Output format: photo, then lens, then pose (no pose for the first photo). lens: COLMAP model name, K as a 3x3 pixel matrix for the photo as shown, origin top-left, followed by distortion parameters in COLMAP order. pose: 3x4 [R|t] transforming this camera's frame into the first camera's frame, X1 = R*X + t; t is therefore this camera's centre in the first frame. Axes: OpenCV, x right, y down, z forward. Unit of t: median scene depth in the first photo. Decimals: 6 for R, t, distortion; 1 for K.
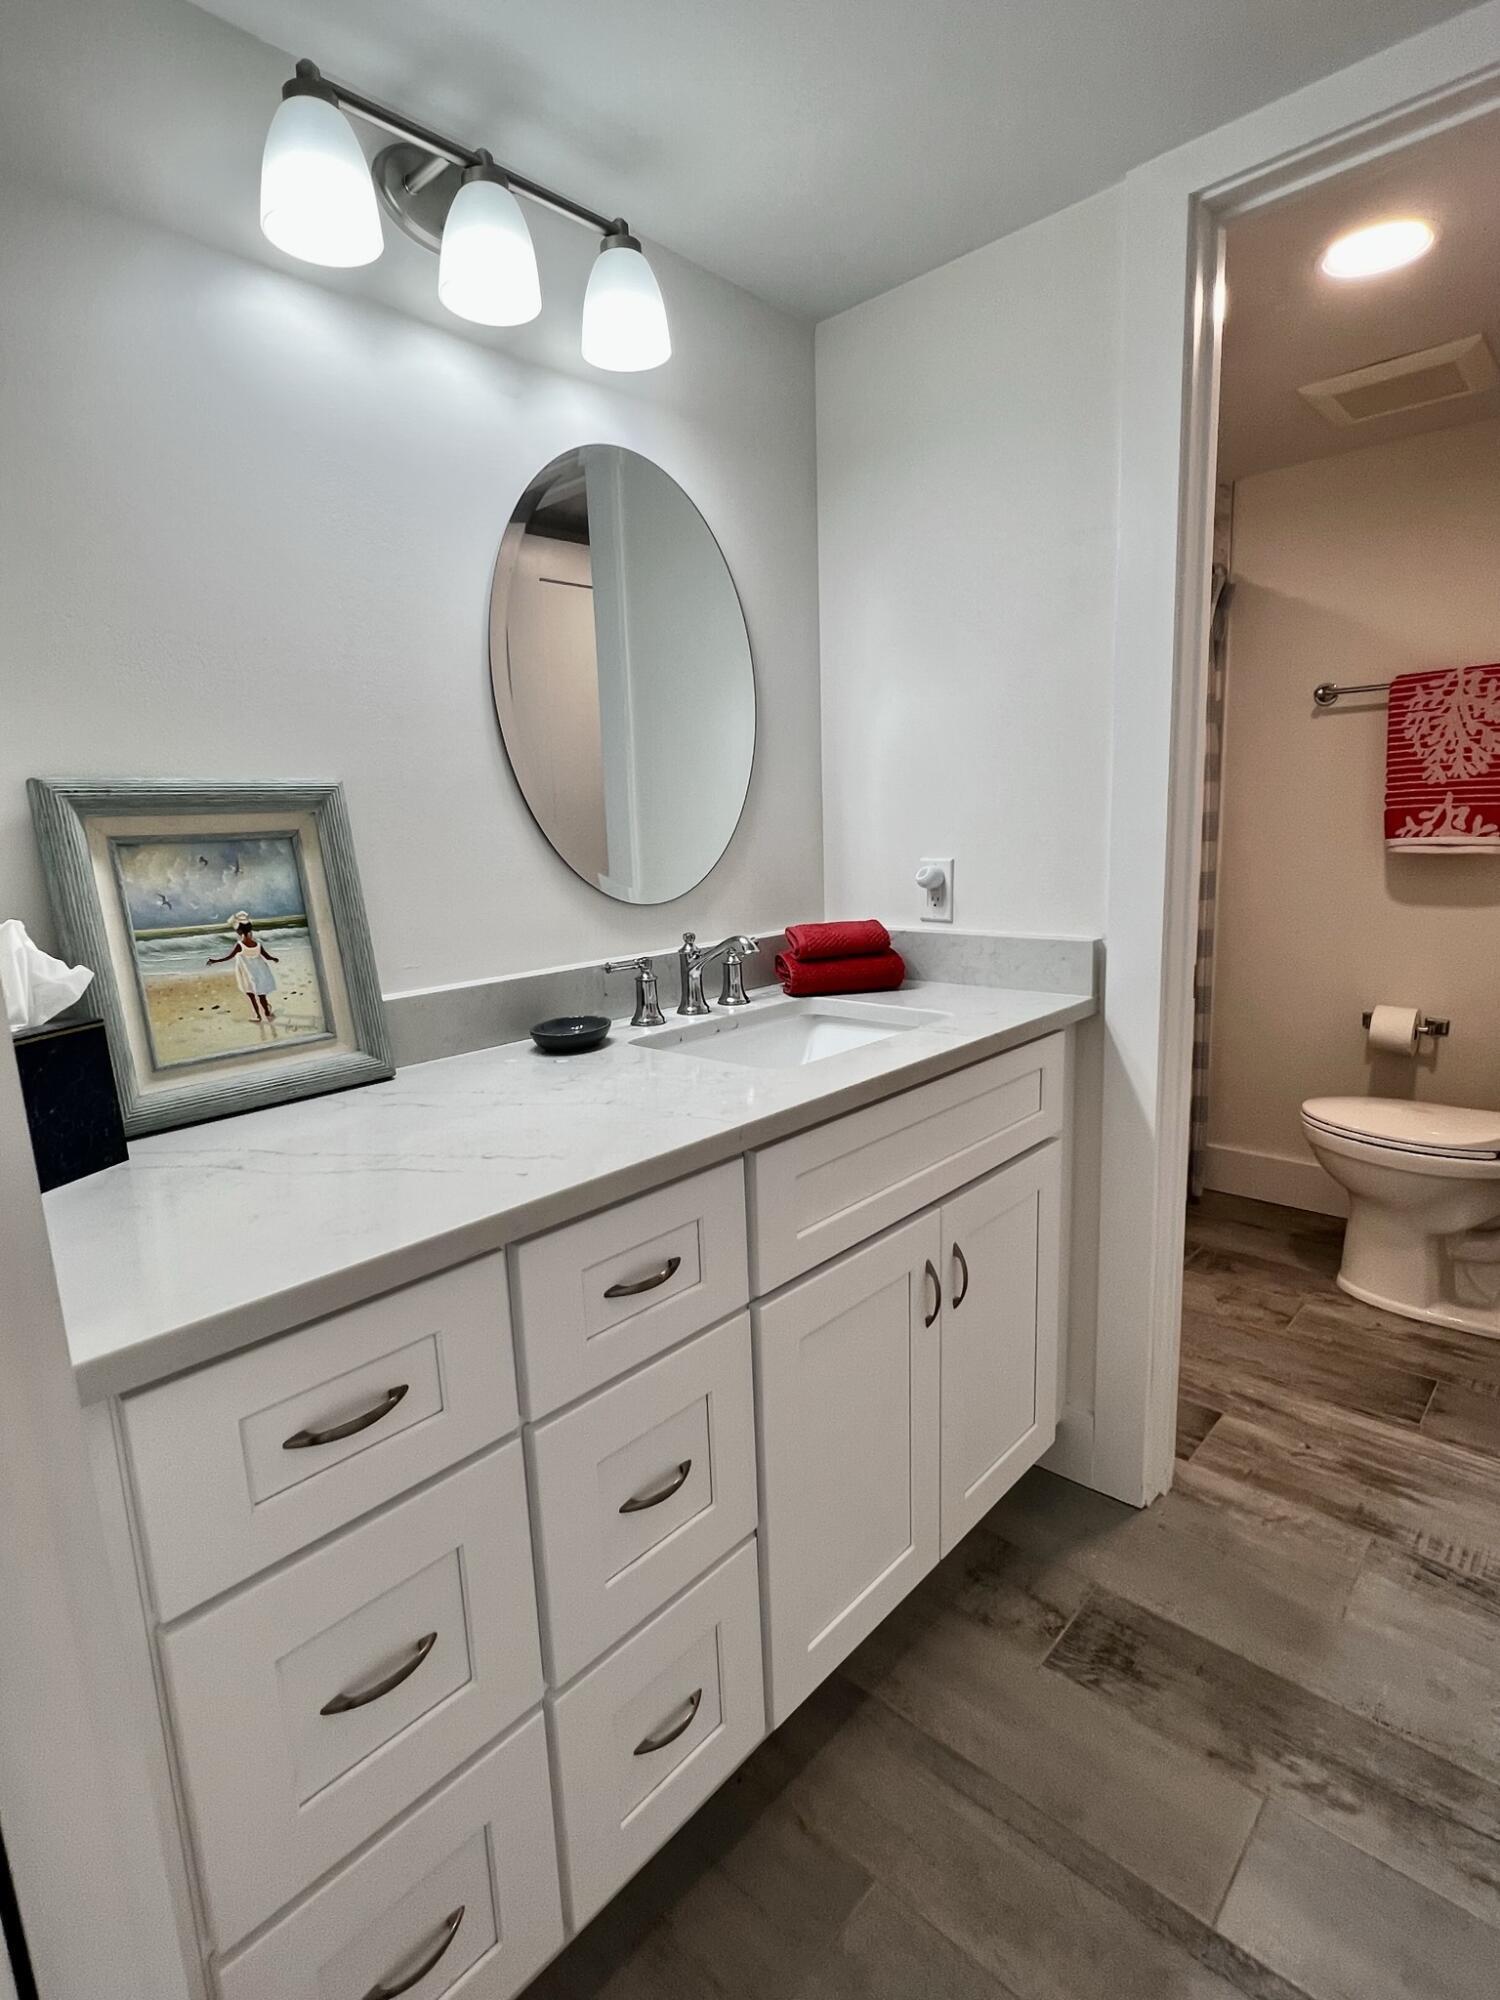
lens RADIAL K [[1003.5, 0, 753.4], [0, 1003.5, 1010.6], [0, 0, 1]] dist [-0.007064, -0.000302]
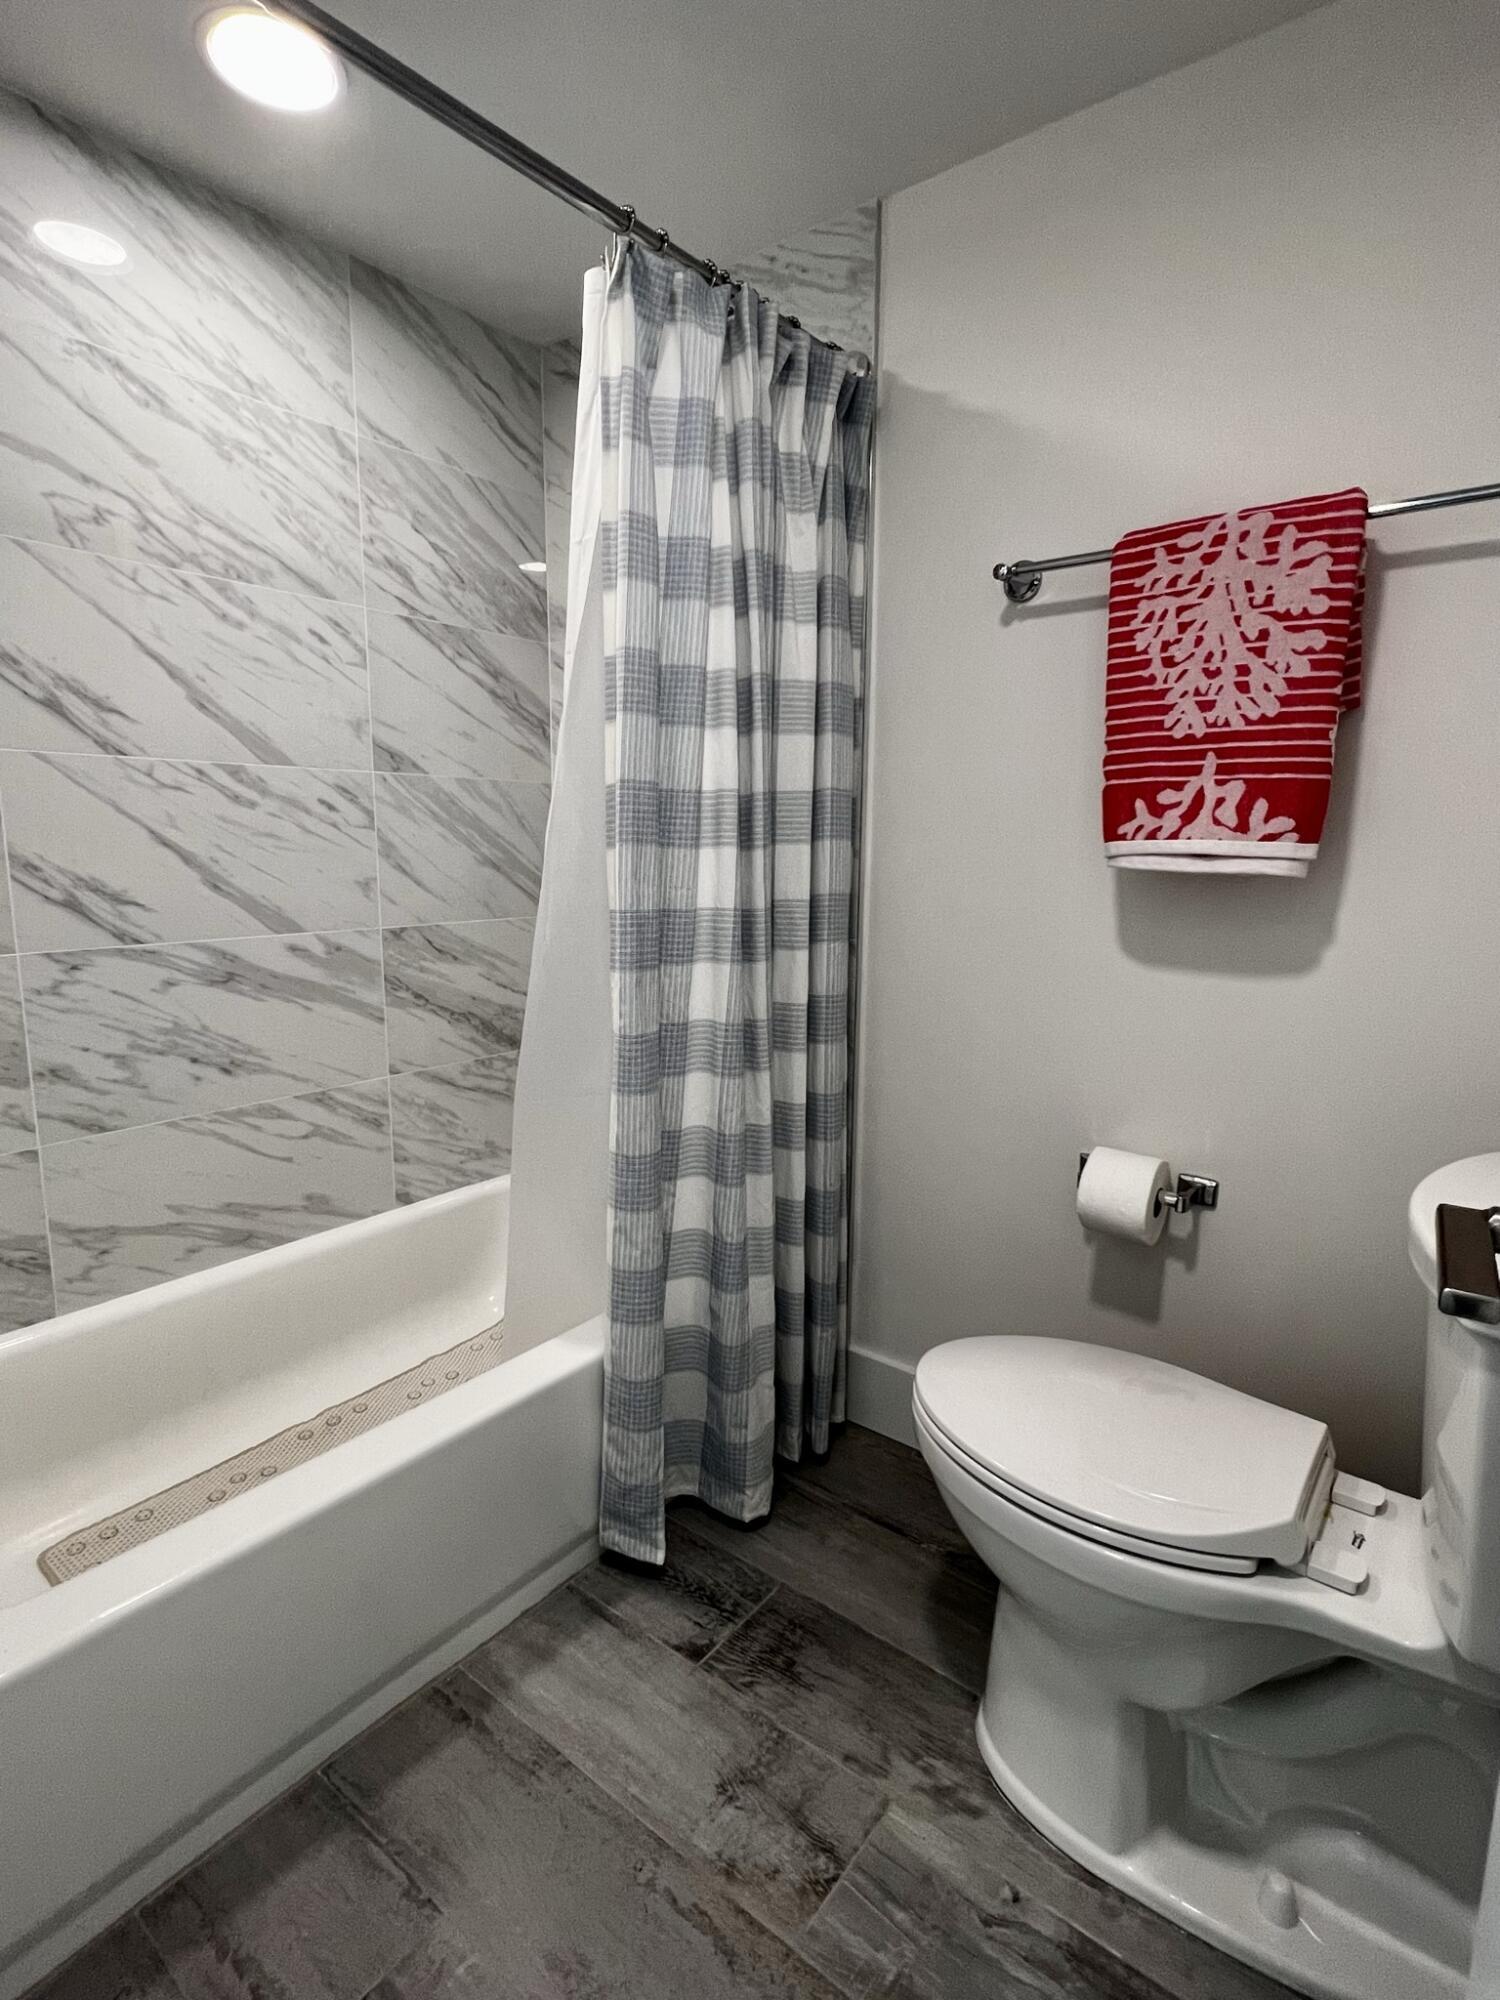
lens RADIAL K [[1003.5, 0, 748.0], [0, 1003.5, 993.6], [0, 0, 1]] dist [-0.007064, -0.000302]
pose [[0.996740, 0.024801, 0.076773, 0.421546], [-0.023682, 0.999600, -0.015453, -0.081662], [-0.077125, 0.013584, 0.996929, 0.506079]]
